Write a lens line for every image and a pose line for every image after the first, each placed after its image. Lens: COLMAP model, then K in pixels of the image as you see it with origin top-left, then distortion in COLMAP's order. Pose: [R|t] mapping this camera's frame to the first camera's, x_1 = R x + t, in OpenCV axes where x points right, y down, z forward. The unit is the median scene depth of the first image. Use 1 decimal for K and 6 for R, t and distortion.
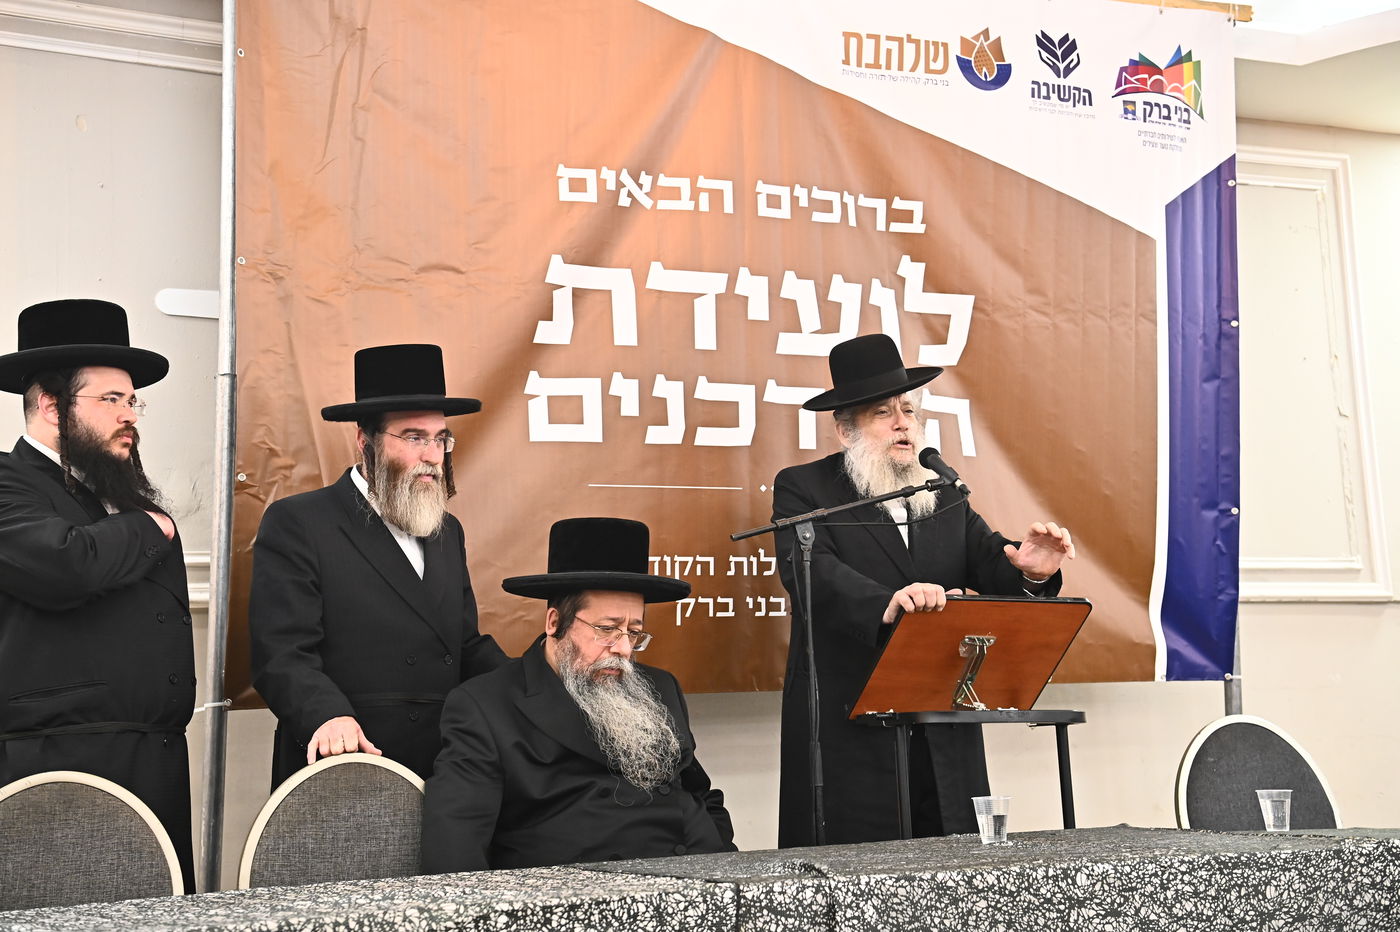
lens RADIAL K [[1866.9, 0, 695.8], [0, 1866.9, 468.4], [0, 0, 1]] dist [0.127410, 0.114117]
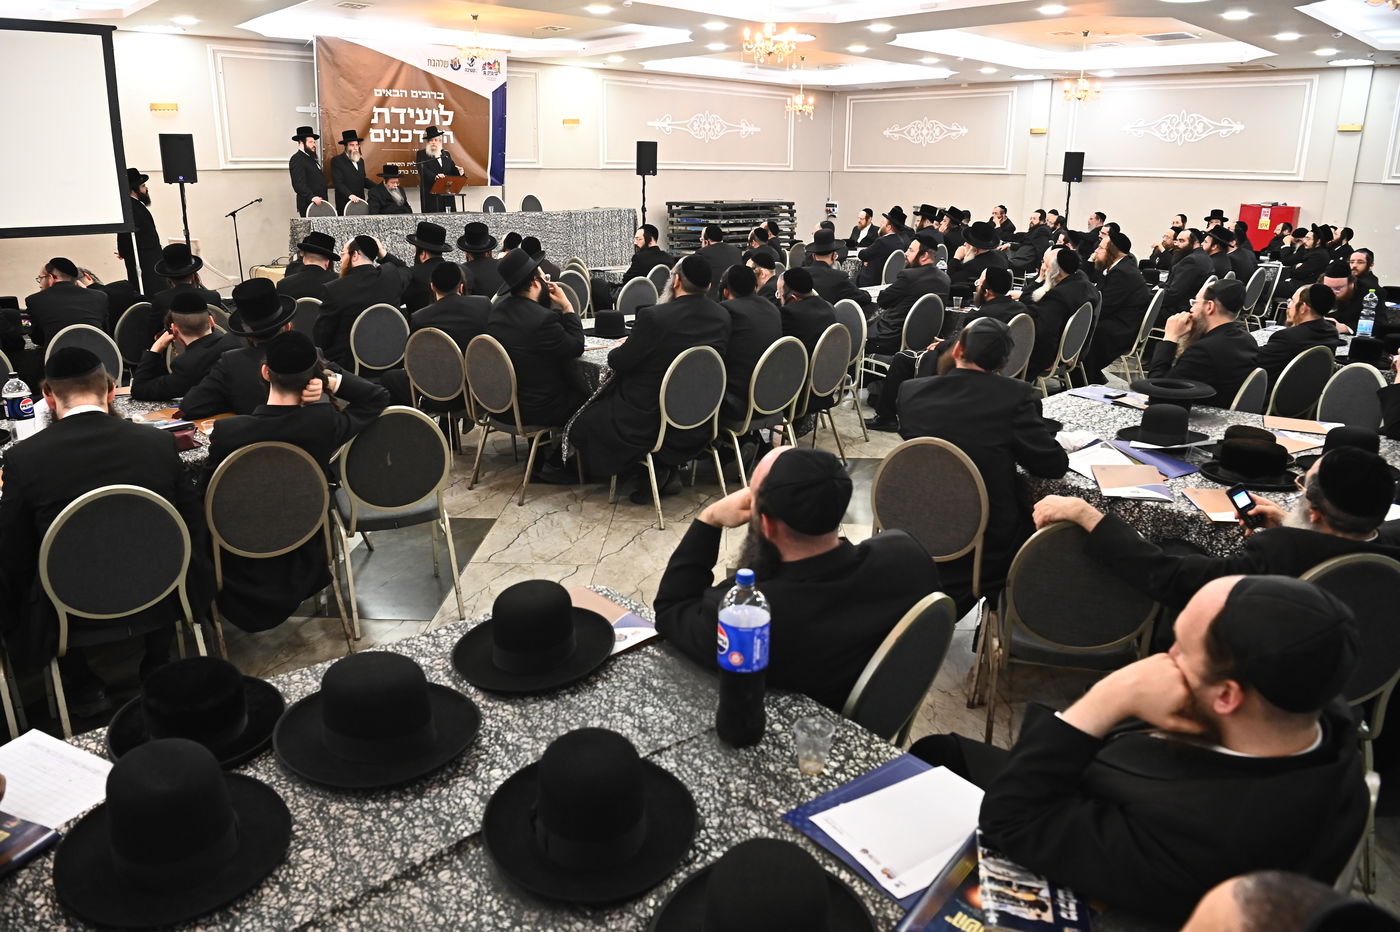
lens RADIAL K [[951.3, 0, 697.5], [0, 951.3, 467.4], [0, 0, 1]] dist [-0.076592, 0.015782]
pose [[0.942834, -0.051573, 0.329247, -0.132081], [-0.094160, 0.906475, 0.411628, -0.357190], [-0.319683, -0.419099, 0.849800, -2.012515]]
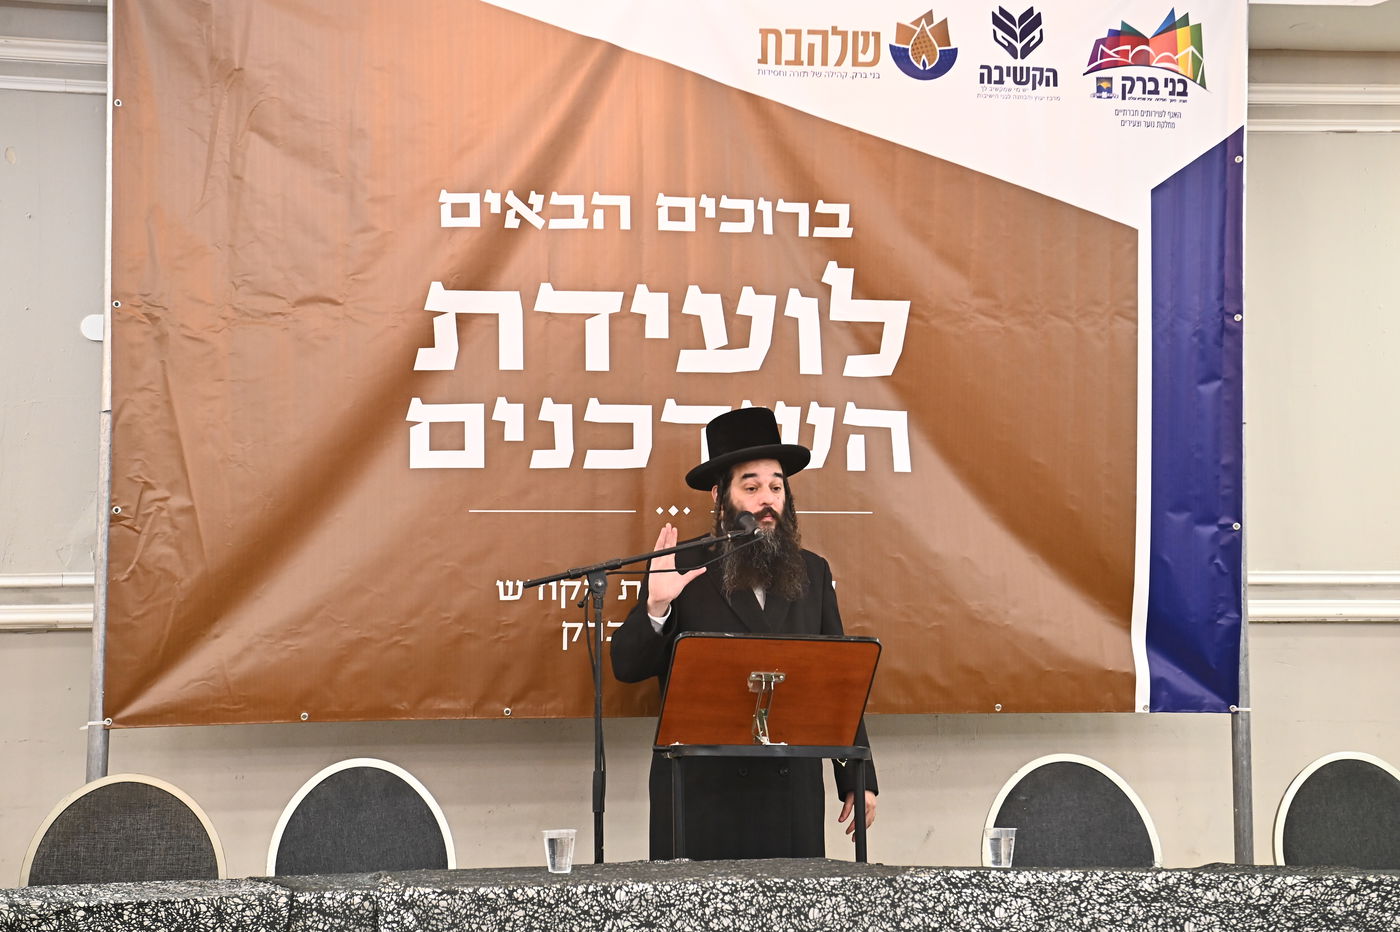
lens RADIAL K [[2619.4, 0, 663.4], [0, 2619.4, 471.8], [0, 0, 1]] dist [0.305253, 0.141963]
pose [[0.973819, 0.000186, -0.227327, 0.350682], [0.009448, 0.999102, 0.041292, -0.066580], [0.227130, -0.042359, 0.972943, -0.338071]]
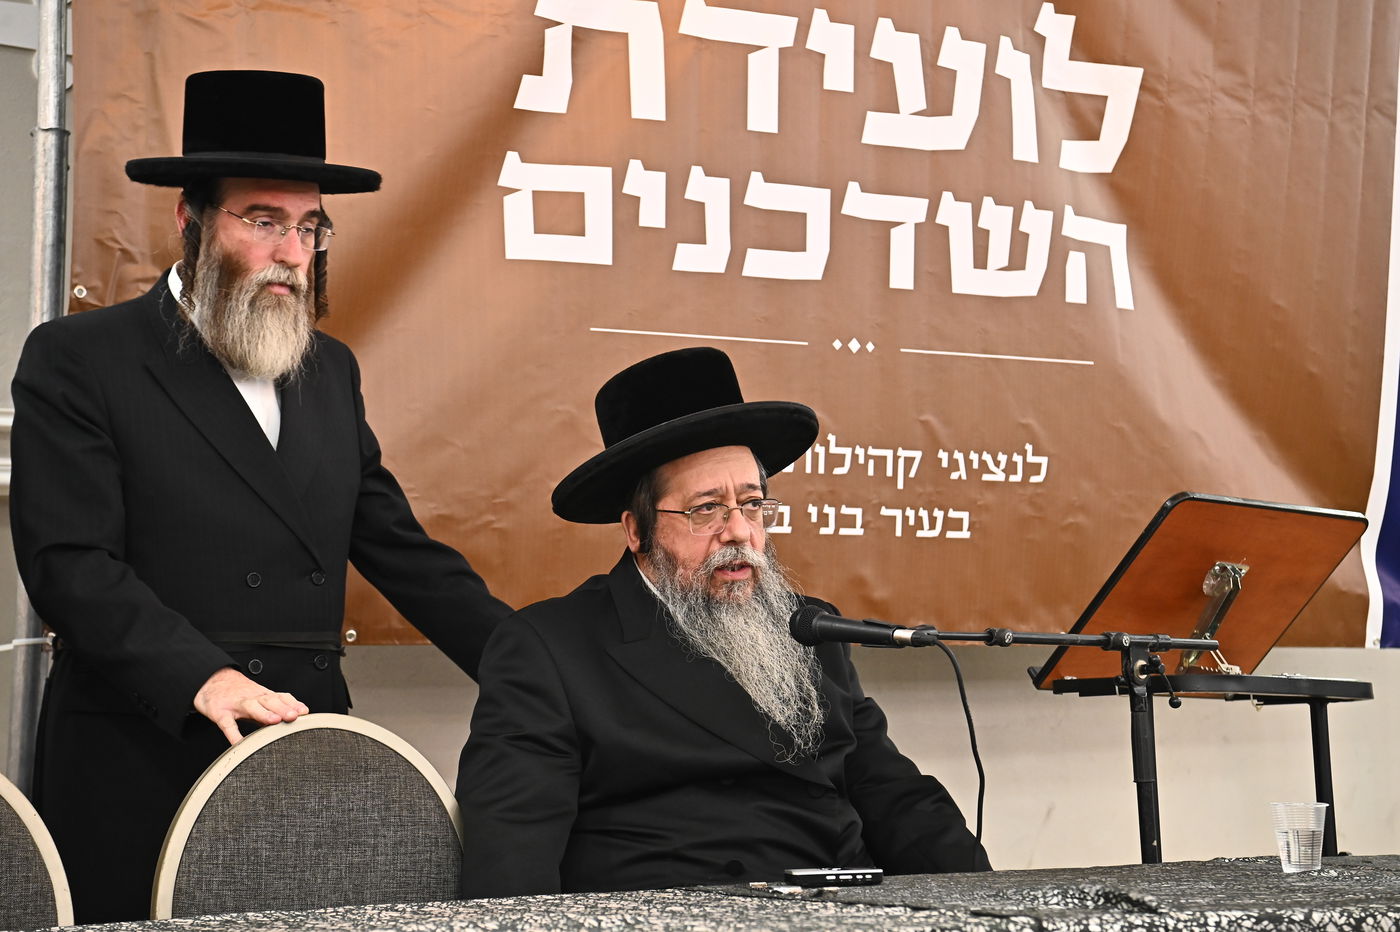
lens RADIAL K [[2695.7, 0, 705.4], [0, 2695.7, 467.0], [0, 0, 1]] dist [0.309136, 0.144658]
pose [[0.995162, 0.031889, 0.092924, -0.099822], [-0.036021, 0.998420, 0.043127, 0.014453], [-0.091402, -0.046265, 0.994739, 0.037789]]
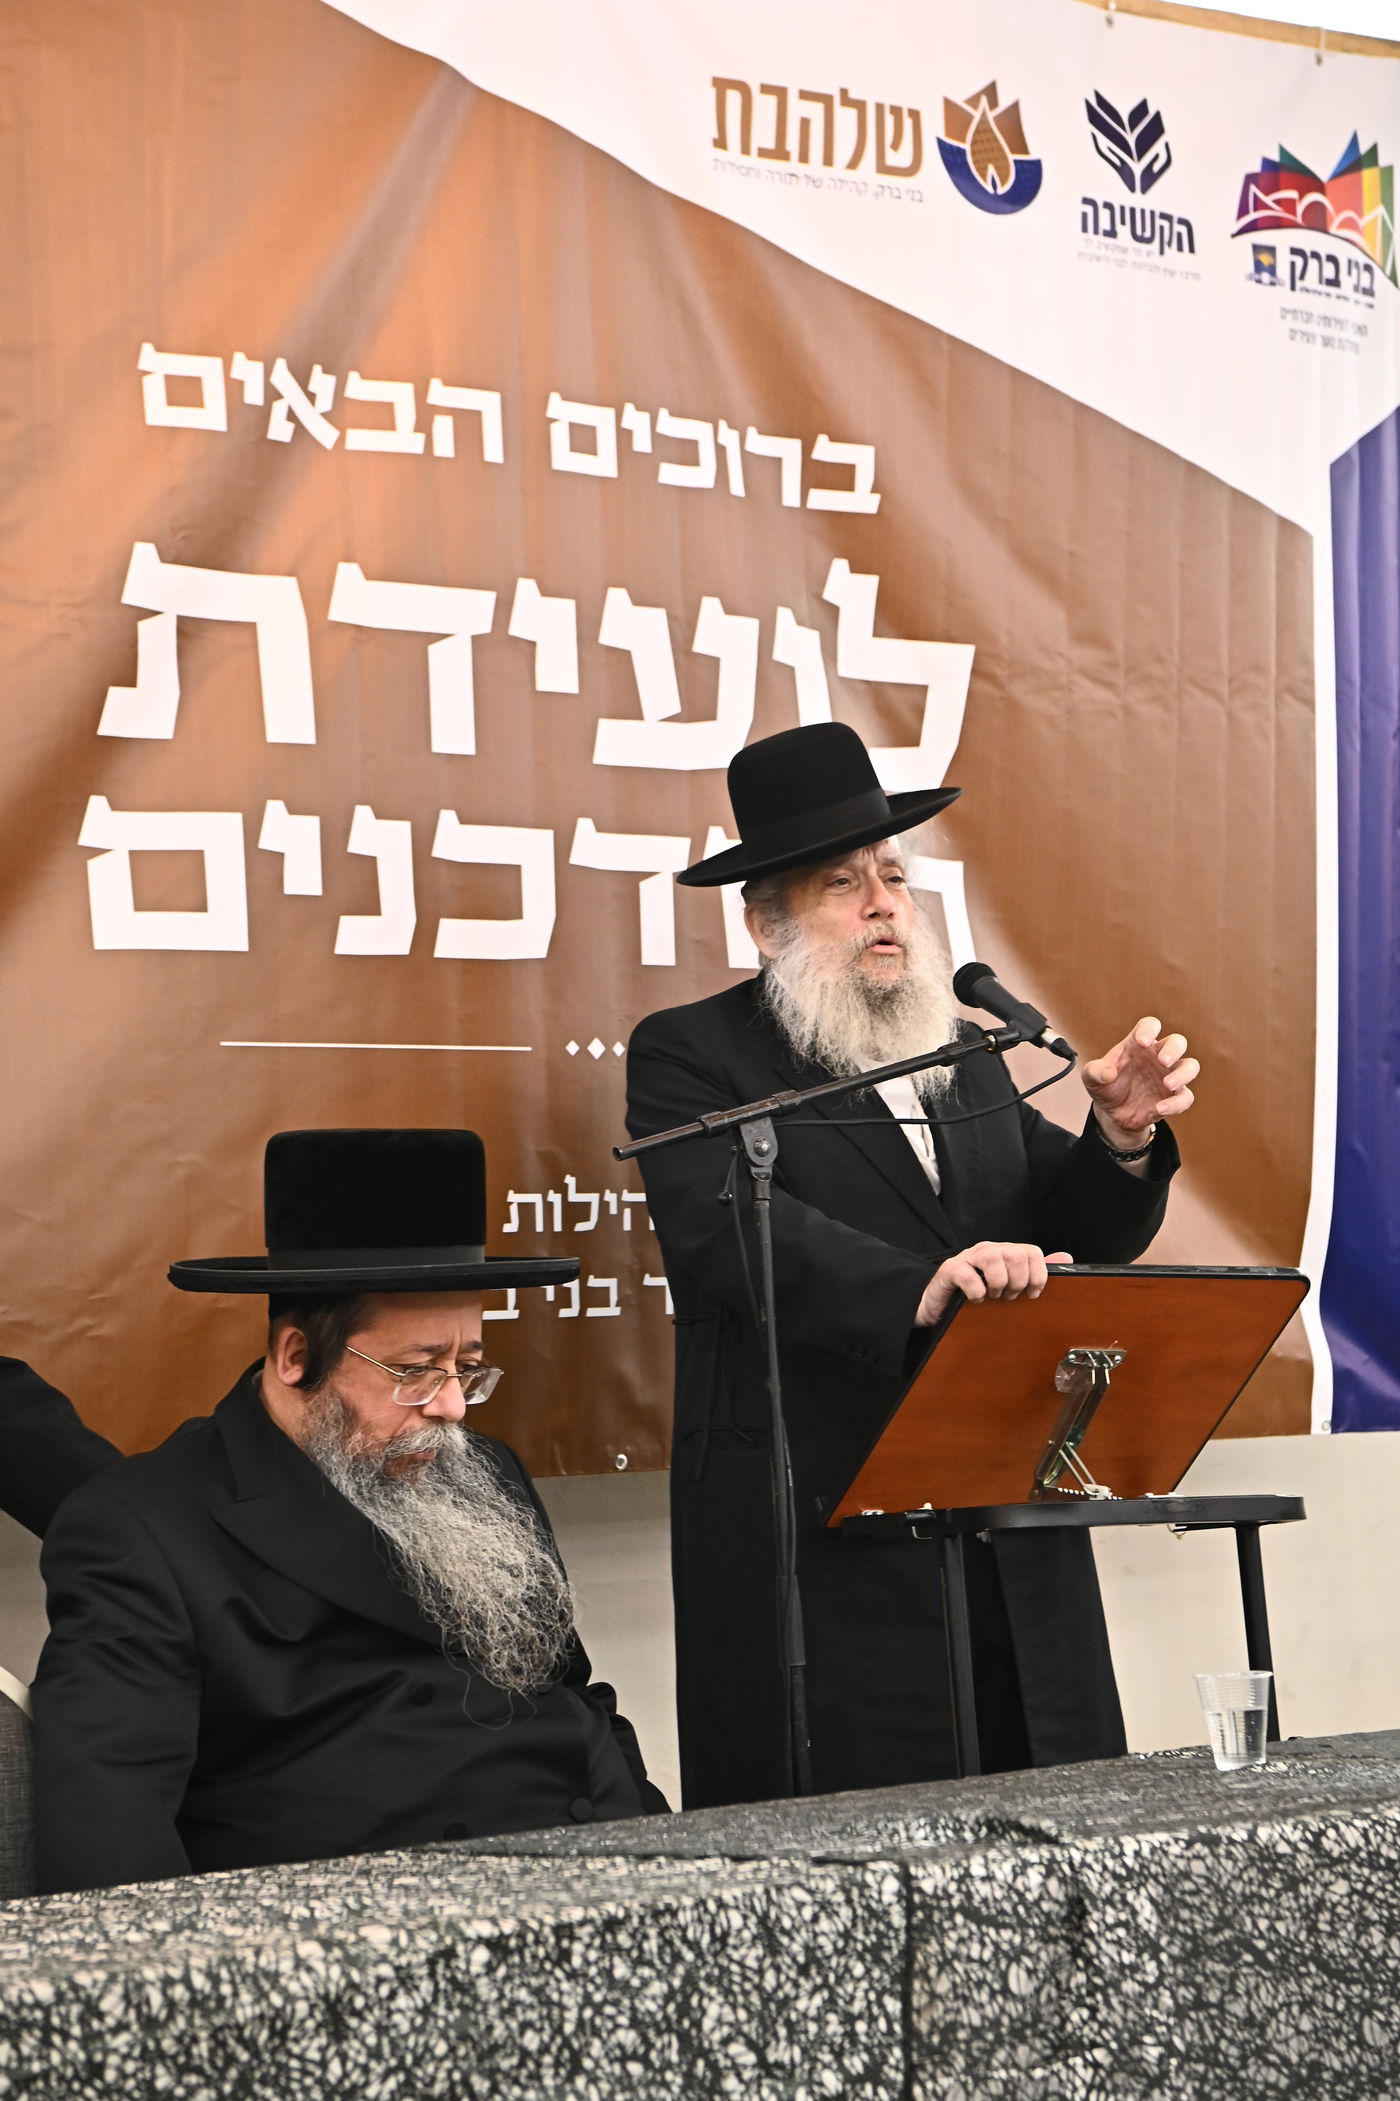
lens RADIAL K [[4045.5, 0, 739.2], [0, 4045.5, 1061.1], [0, 0, 1]] dist [0.309136, 0.144658]
pose [[0.981665, -0.005722, 0.190528, -0.118325], [0.002704, 0.999867, 0.016099, -0.002439], [-0.190595, -0.015289, 0.981550, -0.017874]]
